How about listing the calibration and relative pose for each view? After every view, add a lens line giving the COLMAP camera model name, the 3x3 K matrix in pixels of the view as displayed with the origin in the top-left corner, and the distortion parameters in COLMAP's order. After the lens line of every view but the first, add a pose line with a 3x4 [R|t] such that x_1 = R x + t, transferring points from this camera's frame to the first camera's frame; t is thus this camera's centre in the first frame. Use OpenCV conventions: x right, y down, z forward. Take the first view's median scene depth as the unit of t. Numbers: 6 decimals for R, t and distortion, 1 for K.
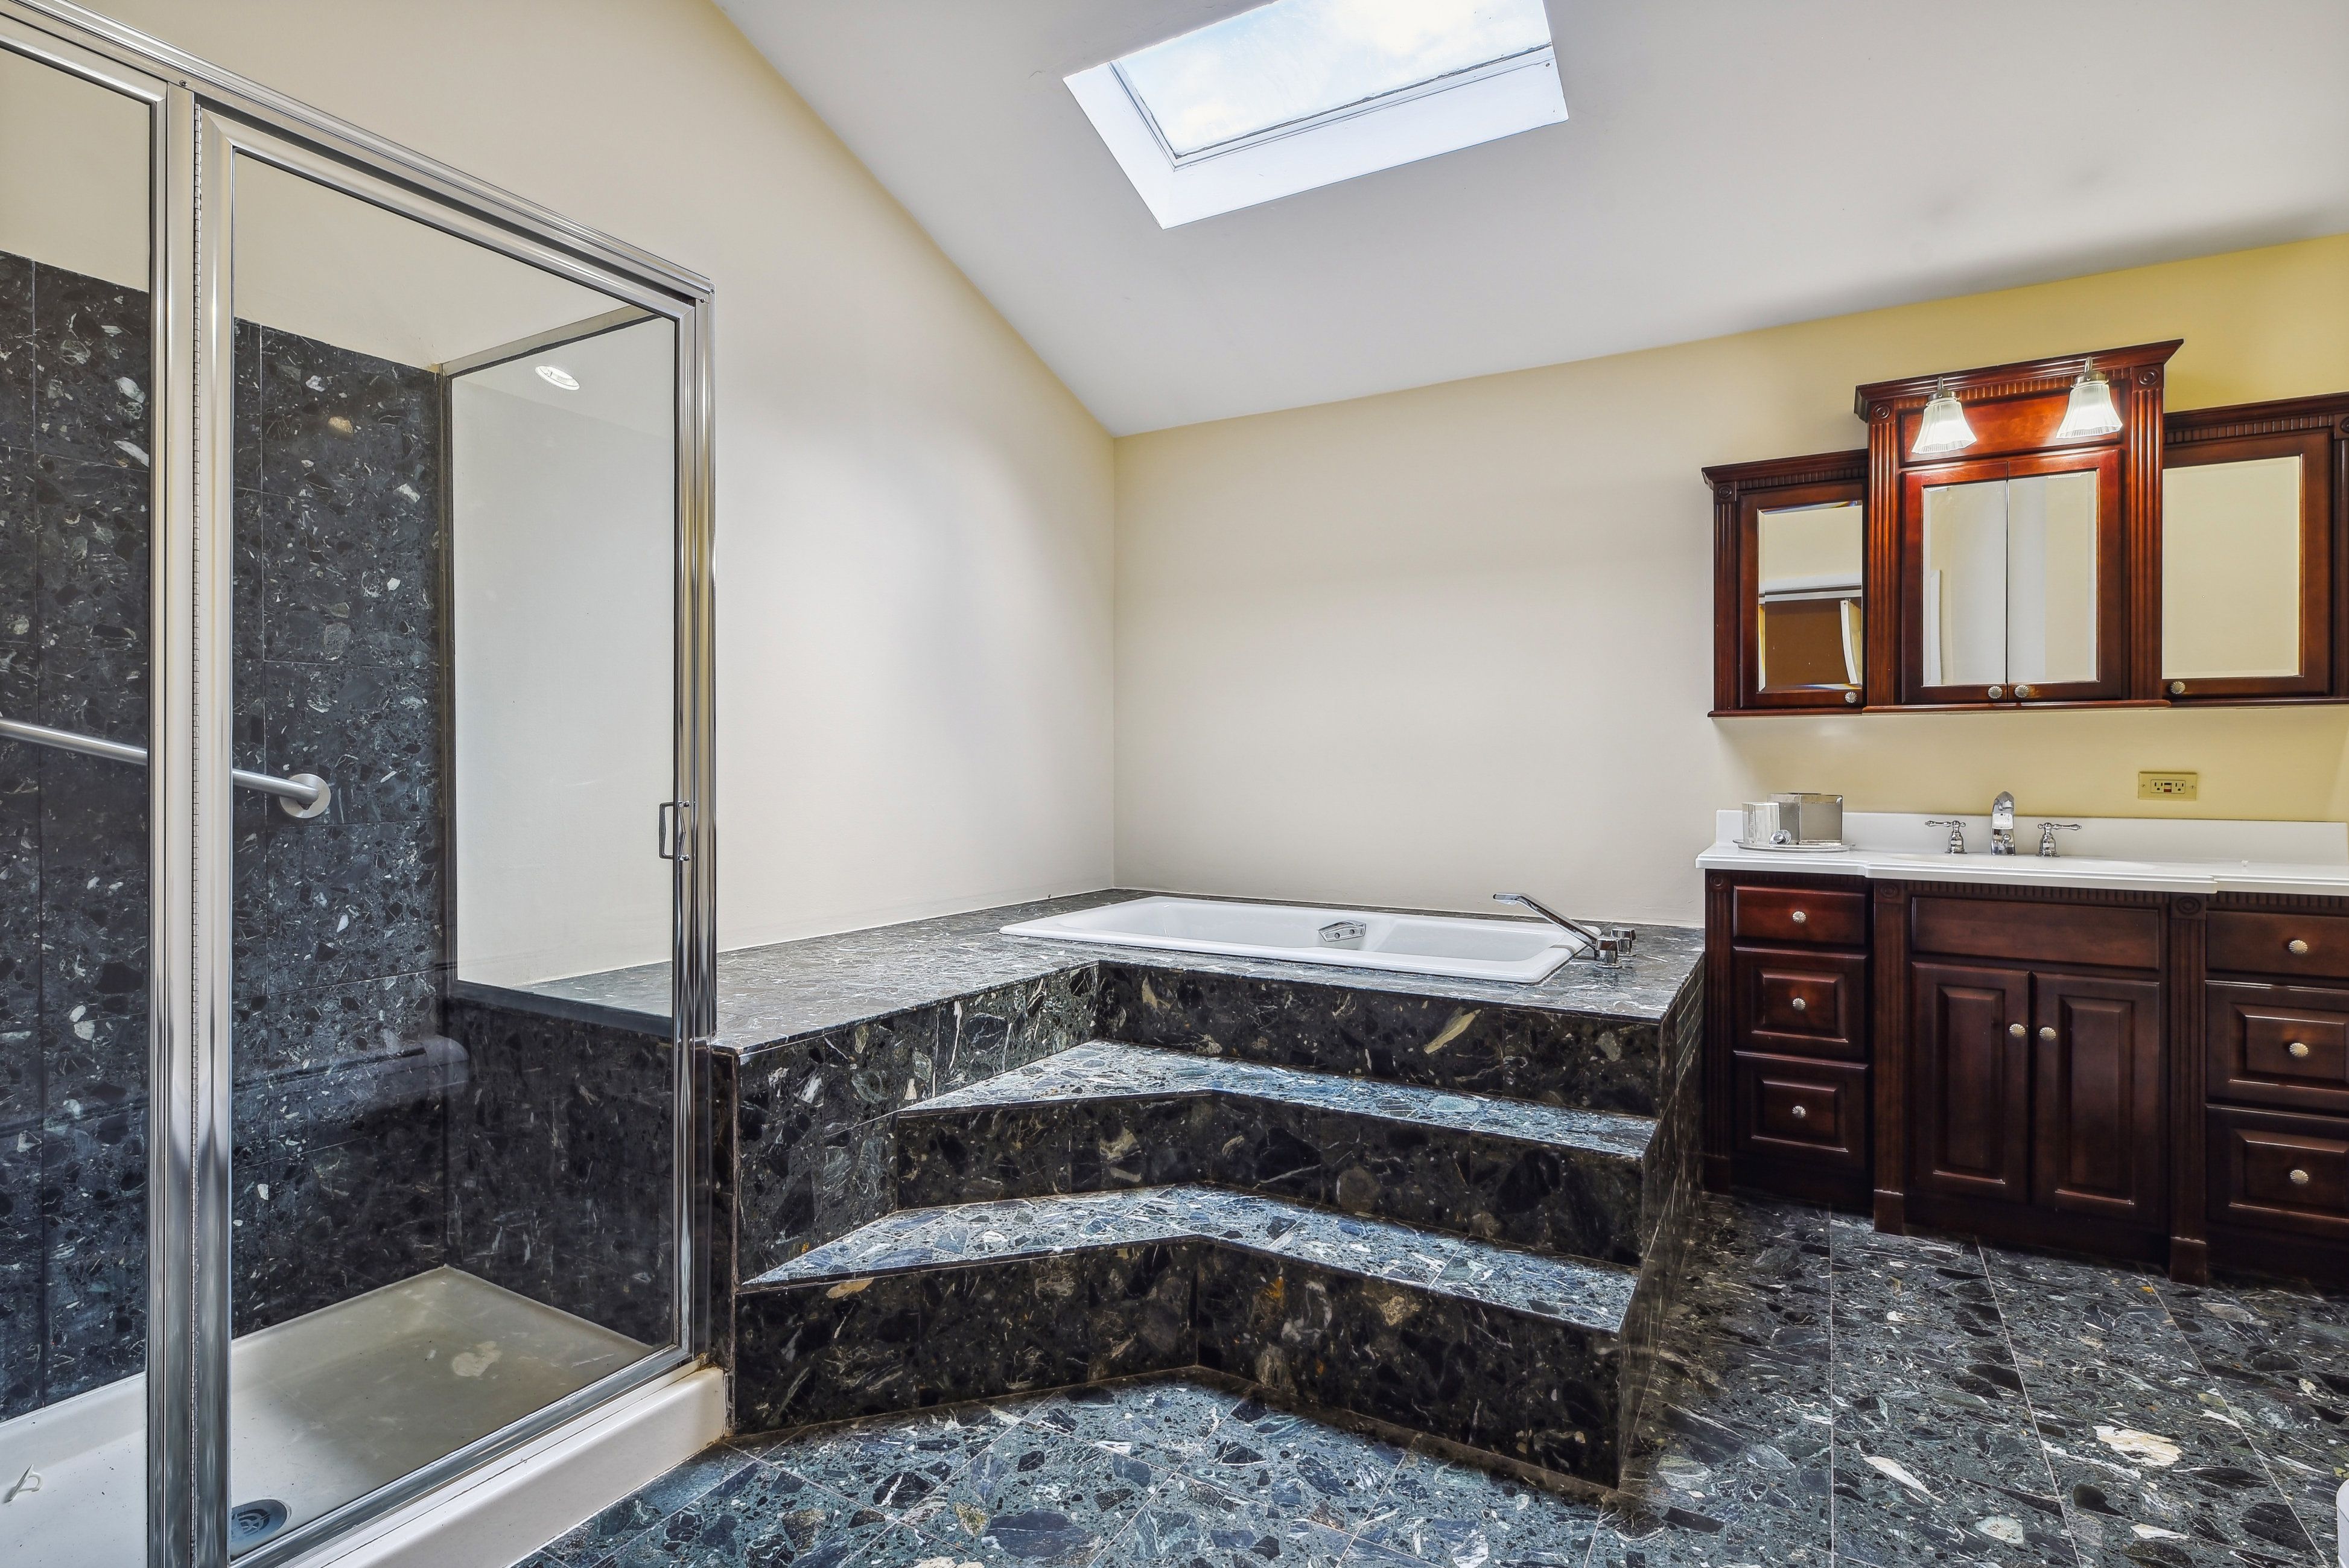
lens RADIAL K [[1125.0, 0, 1180.4], [0, 1125.0, 776.3], [0, 0, 1]] dist [0.001856, -0.001647]
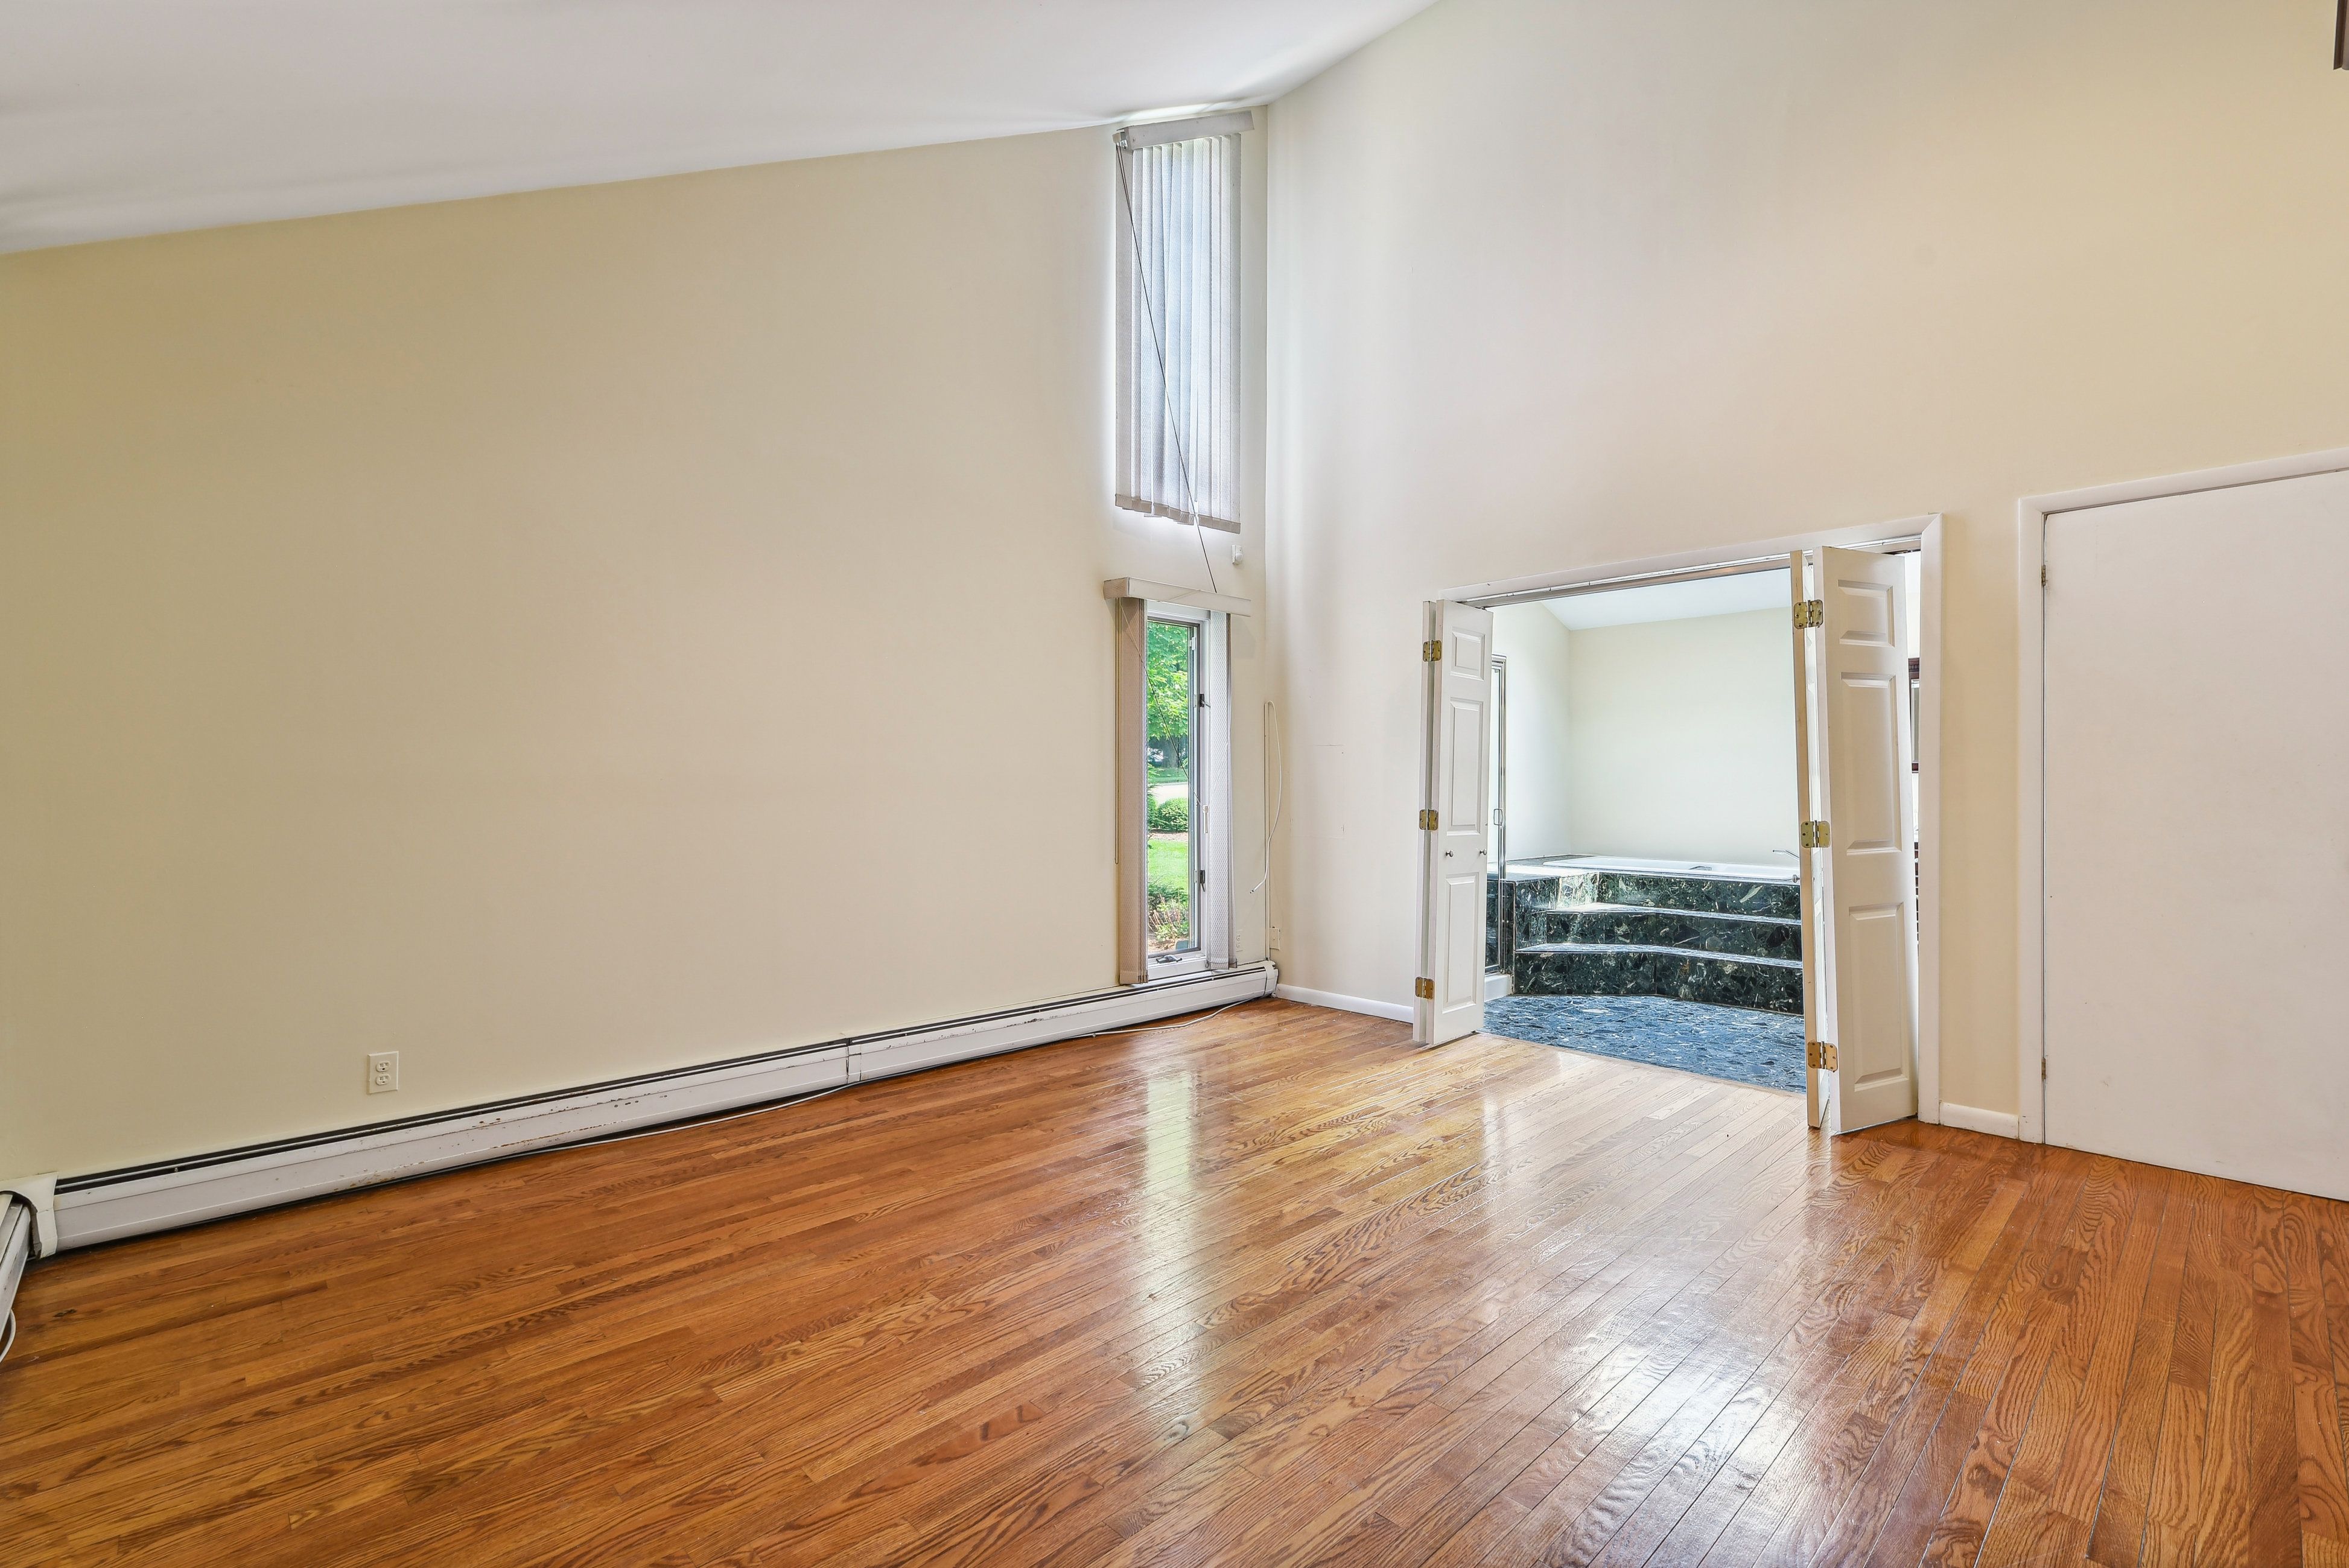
lens RADIAL K [[1078.3, 0, 1170.5], [0, 1078.3, 788.5], [0, 0, 1]] dist [0.011282, -0.001054]
pose [[0.961506, 0.004355, -0.274751, -0.445747], [-0.004779, 0.999988, -0.000874, -0.025390], [0.274744, 0.002154, 0.961515, -2.164474]]
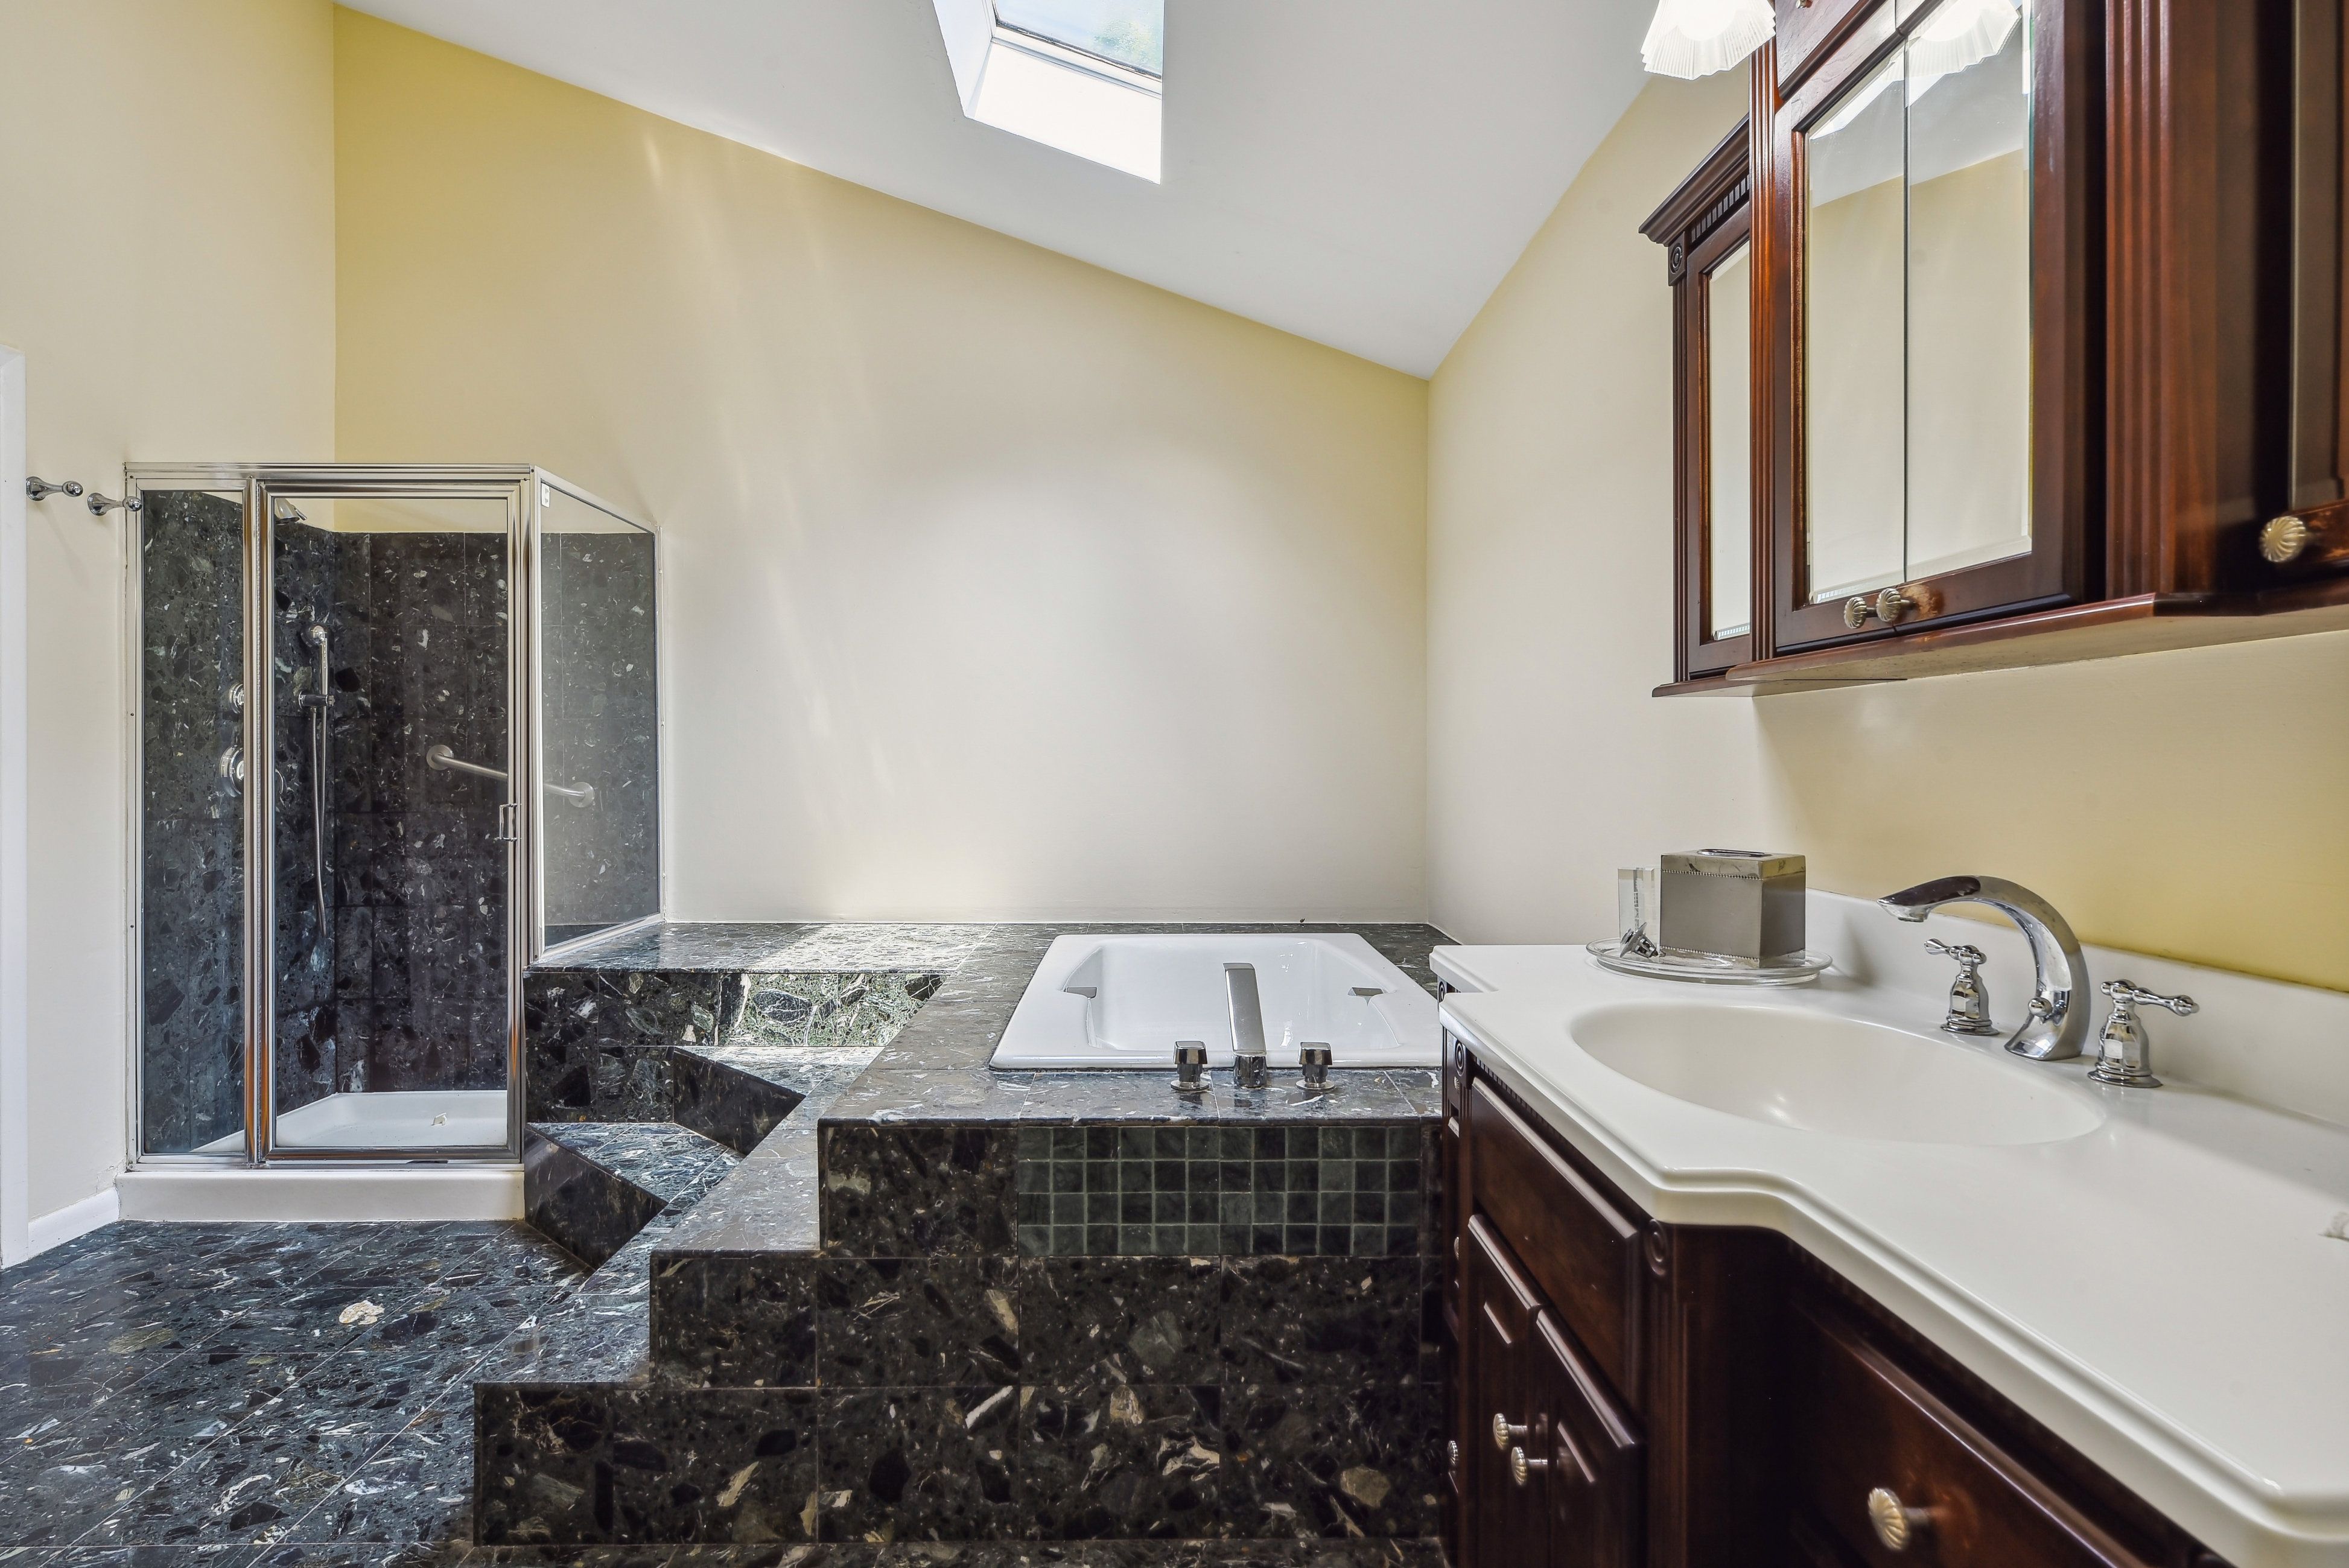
lens RADIAL K [[1214.8, 0, 1177.8], [0, 1214.8, 774.5], [0, 0, 1]] dist [0.002988, -0.000559]
pose [[0.517579, 0.006471, -0.855611, 1.327436], [-0.006127, 0.999974, 0.003856, -0.027262], [0.855613, 0.003246, 0.517605, 0.817316]]
